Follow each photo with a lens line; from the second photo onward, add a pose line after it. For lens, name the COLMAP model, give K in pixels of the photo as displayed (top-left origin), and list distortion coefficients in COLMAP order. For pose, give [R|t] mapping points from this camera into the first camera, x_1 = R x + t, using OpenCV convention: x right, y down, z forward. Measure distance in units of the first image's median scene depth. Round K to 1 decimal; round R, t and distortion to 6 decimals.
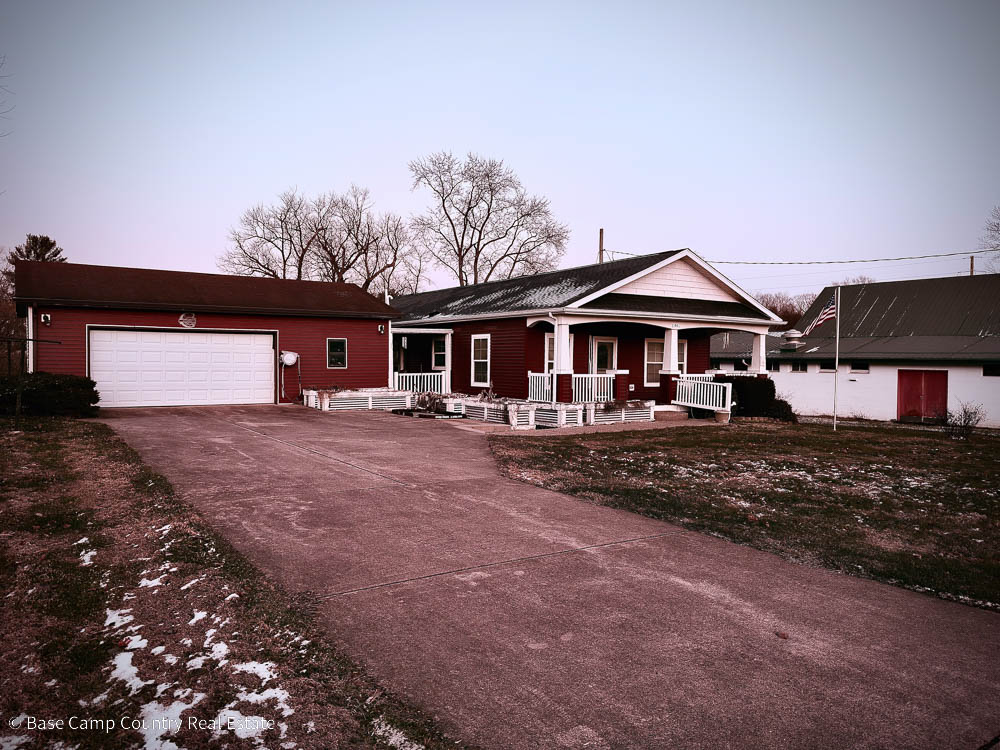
lens RADIAL K [[712.3, 0, 499.8], [0, 712.3, 374.9], [0, 0, 1]] dist [0.034059, -0.009013]
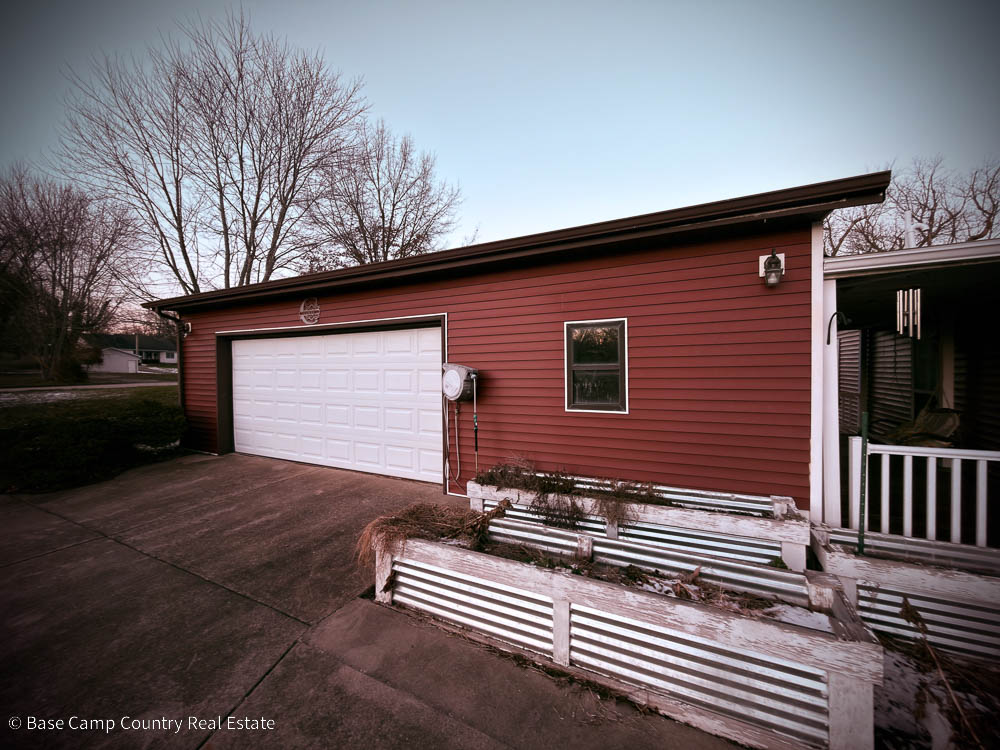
lens RADIAL K [[397.1, 0, 498.8], [0, 397.1, 375.9], [0, 0, 1]] dist [-0.003367, -0.000187]
pose [[0.483145, 0.005638, -0.875522, -0.089414], [-0.008542, 0.999962, 0.001726, -0.025493], [0.875498, 0.006645, 0.483175, 0.848587]]
